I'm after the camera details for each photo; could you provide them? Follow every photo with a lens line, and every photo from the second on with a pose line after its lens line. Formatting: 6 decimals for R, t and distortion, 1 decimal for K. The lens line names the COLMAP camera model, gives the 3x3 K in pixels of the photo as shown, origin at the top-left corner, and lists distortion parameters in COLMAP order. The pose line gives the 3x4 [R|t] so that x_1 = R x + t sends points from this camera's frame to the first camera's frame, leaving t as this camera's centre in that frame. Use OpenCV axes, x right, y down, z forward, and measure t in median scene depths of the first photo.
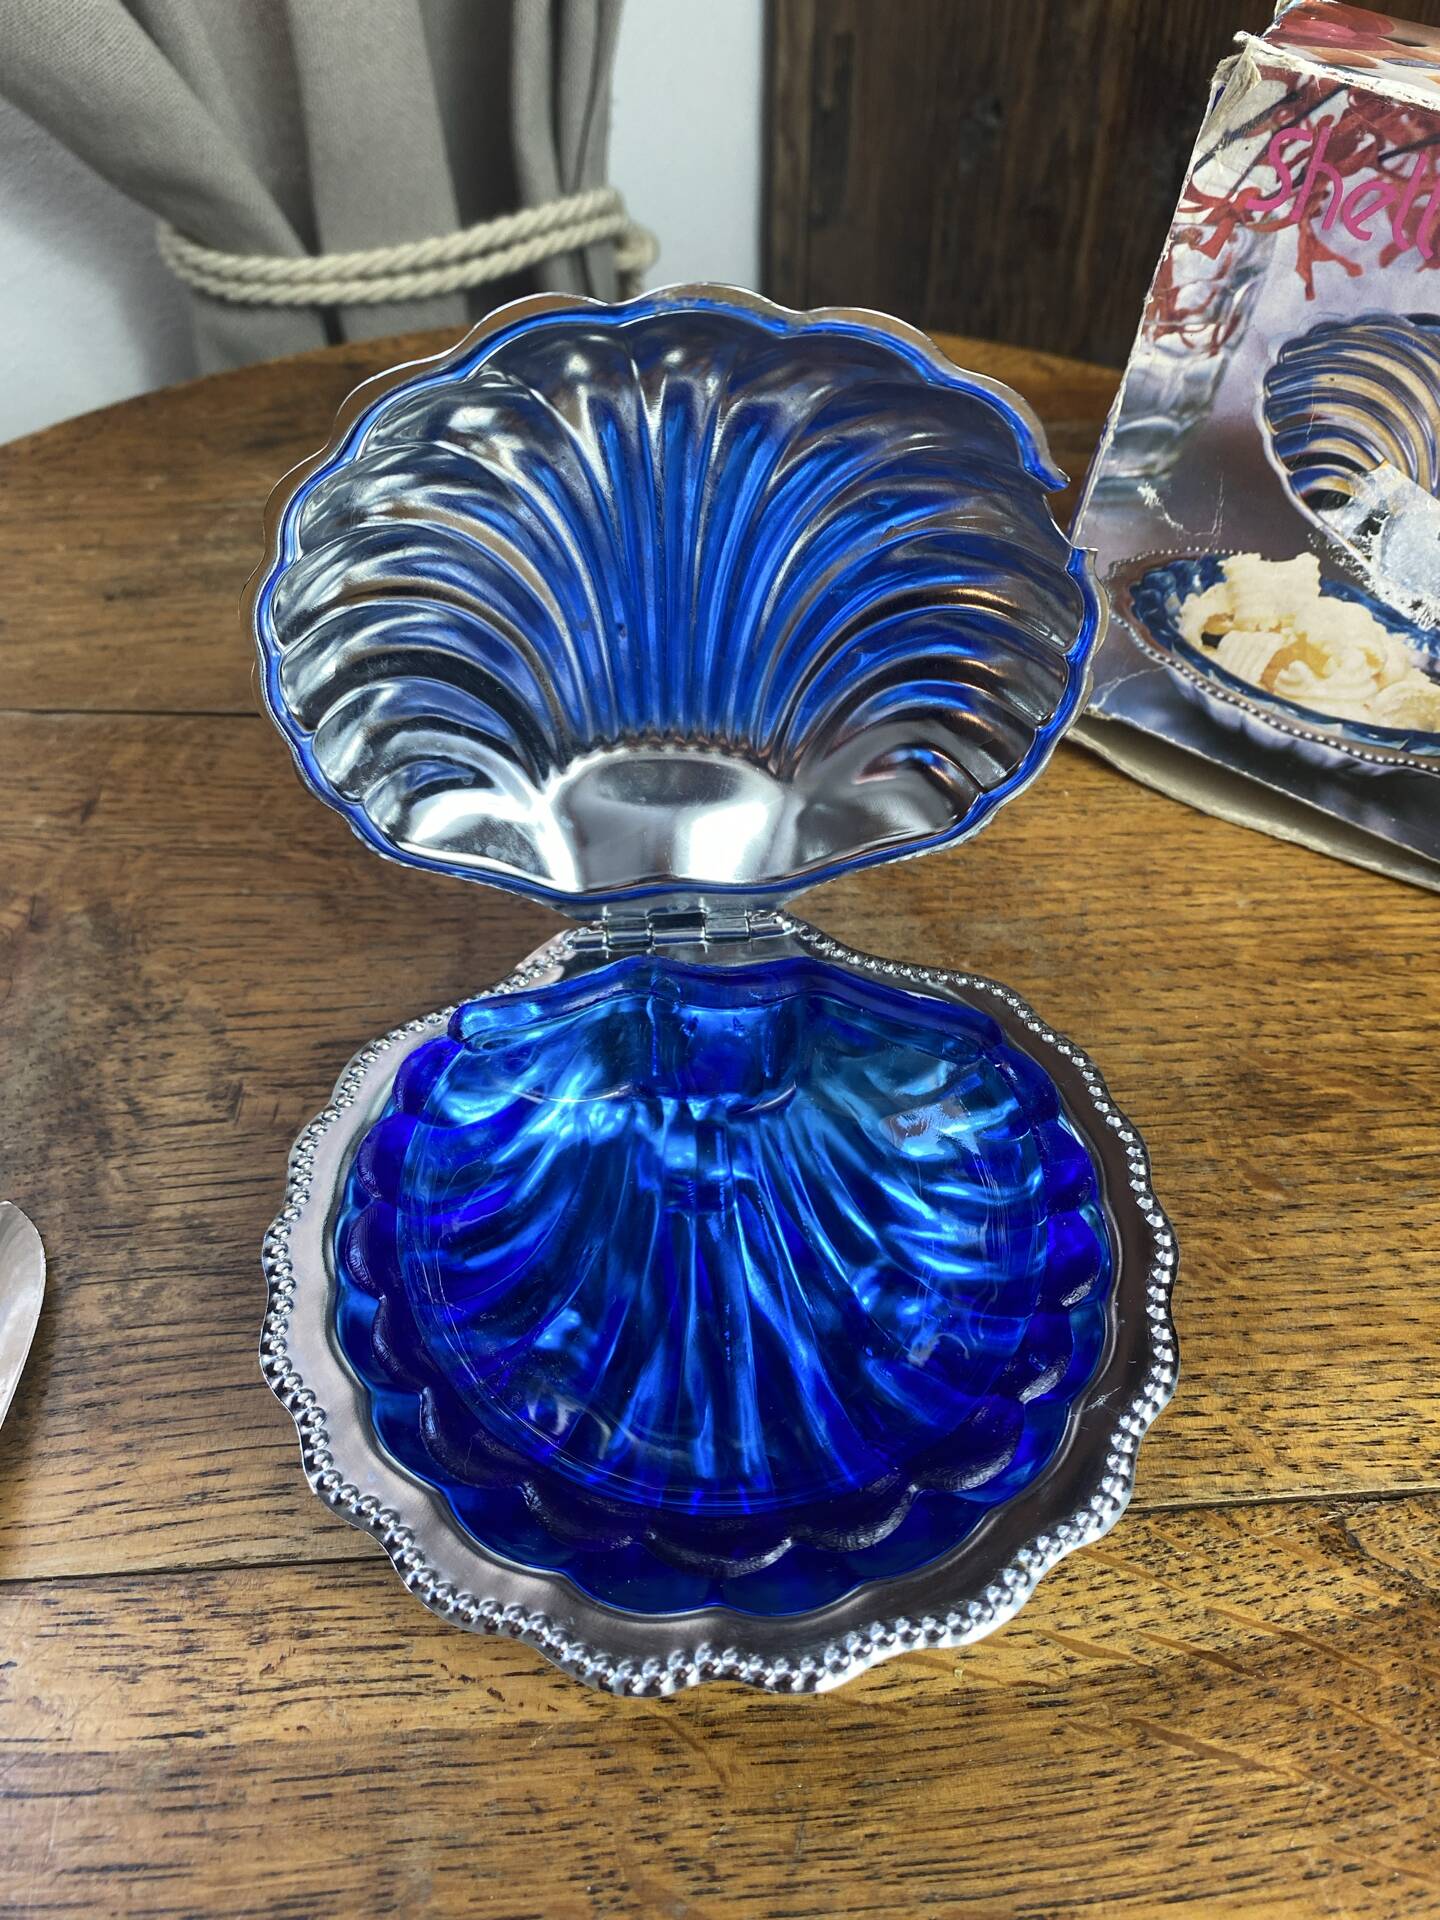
lens RADIAL K [[1493.8, 0, 733.4], [0, 1493.8, 962.1], [0, 0, 1]] dist [-0.035753, 0.034494]
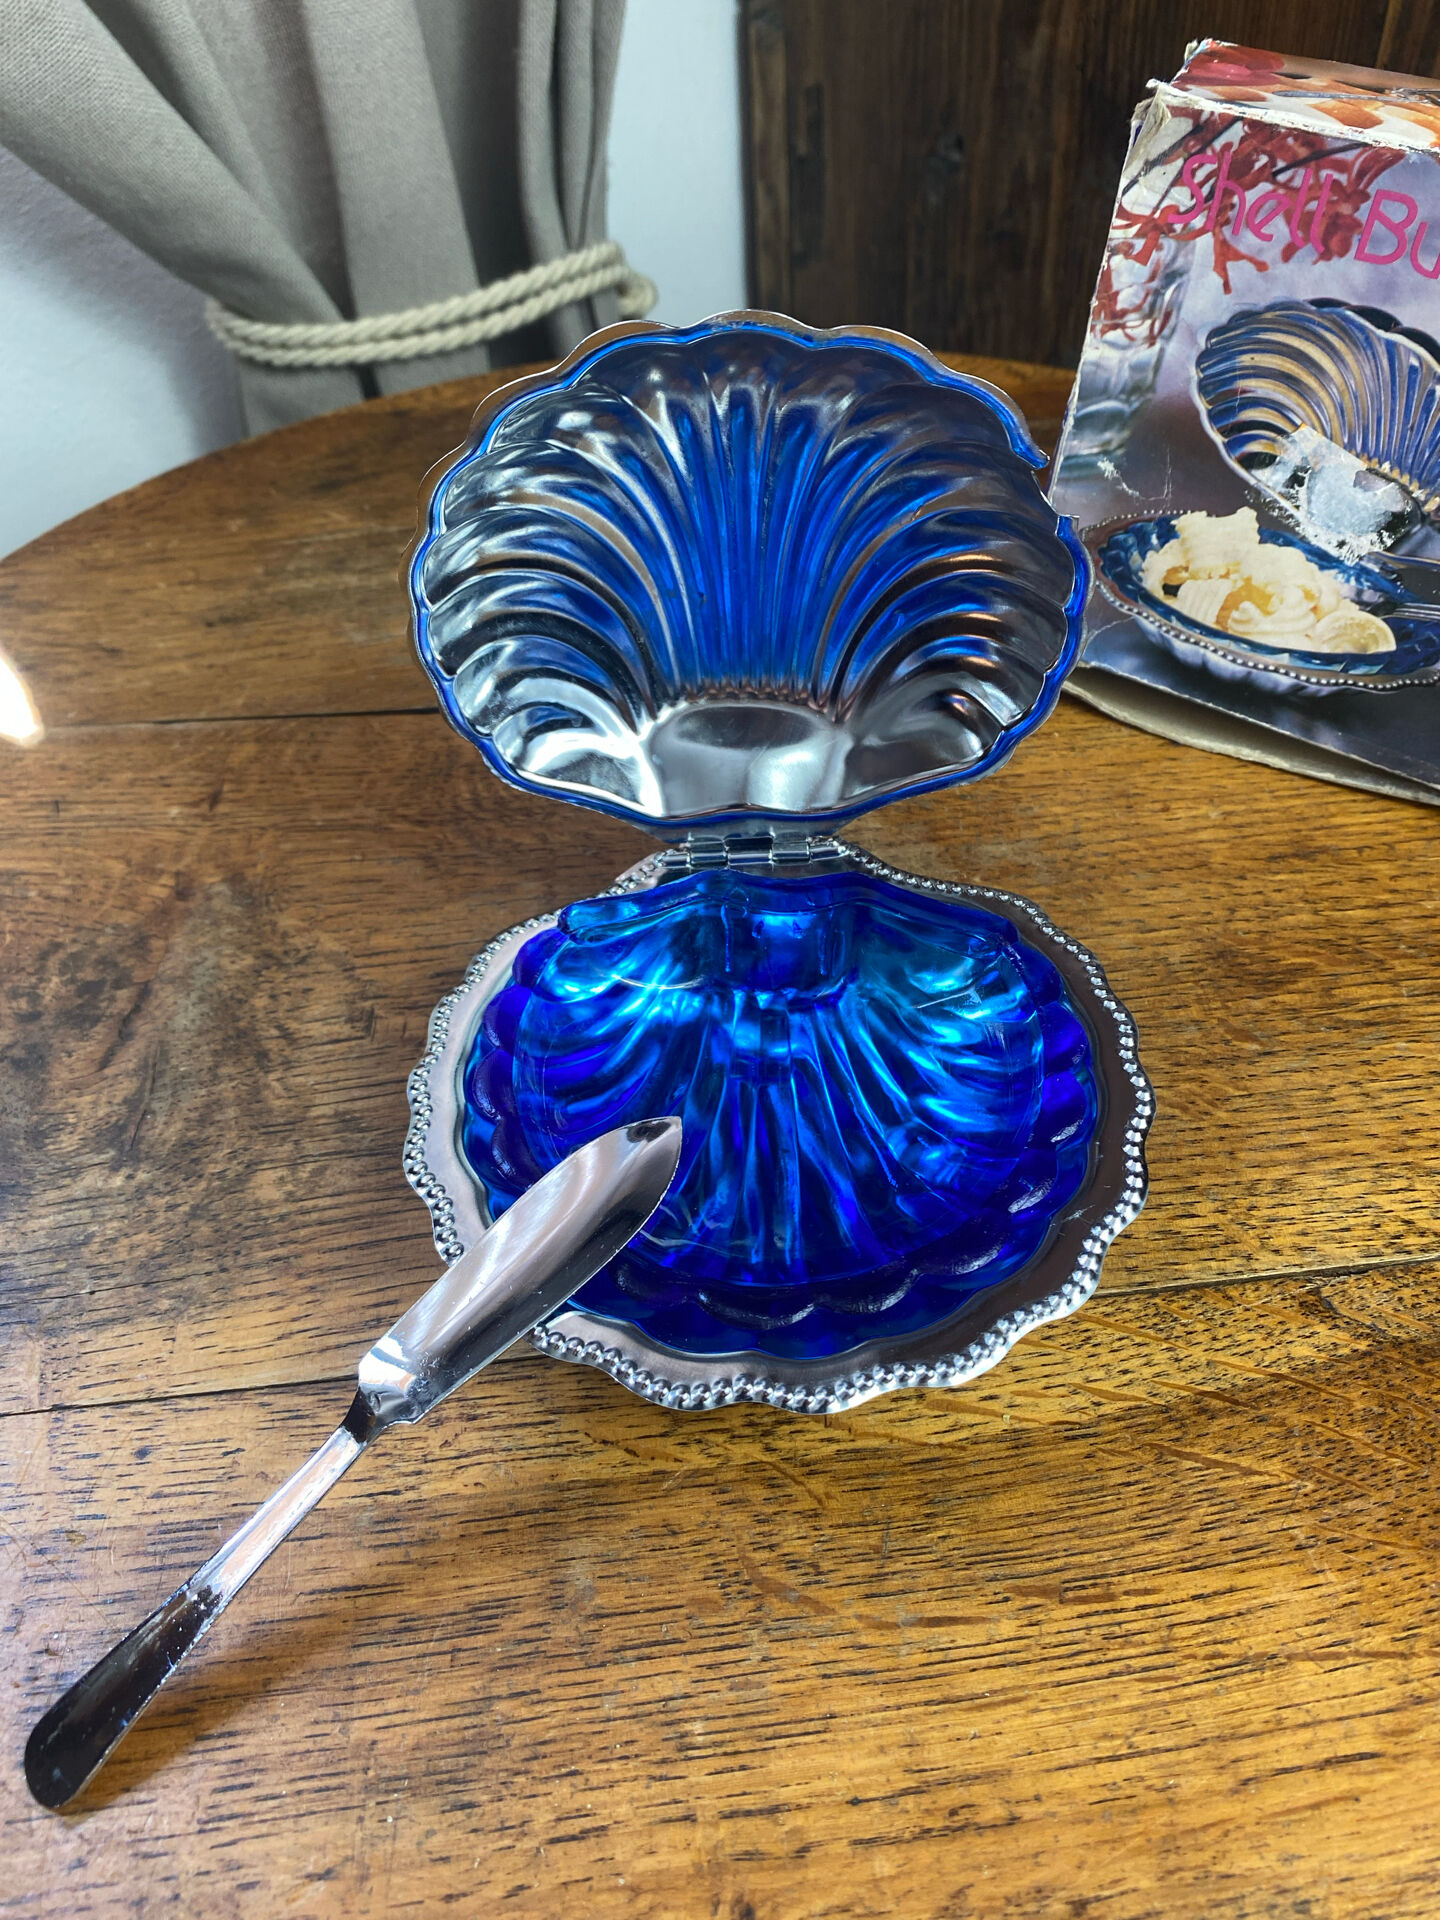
lens RADIAL K [[1490.7, 0, 720.0], [0, 1490.7, 960.0], [0, 0, 1]] dist [-0.035560, 0.036113]
pose [[0.997947, -0.060687, -0.020466, -0.028224], [0.060182, 0.997887, -0.024469, 0.092385], [0.021908, 0.023187, 0.999491, -0.186427]]
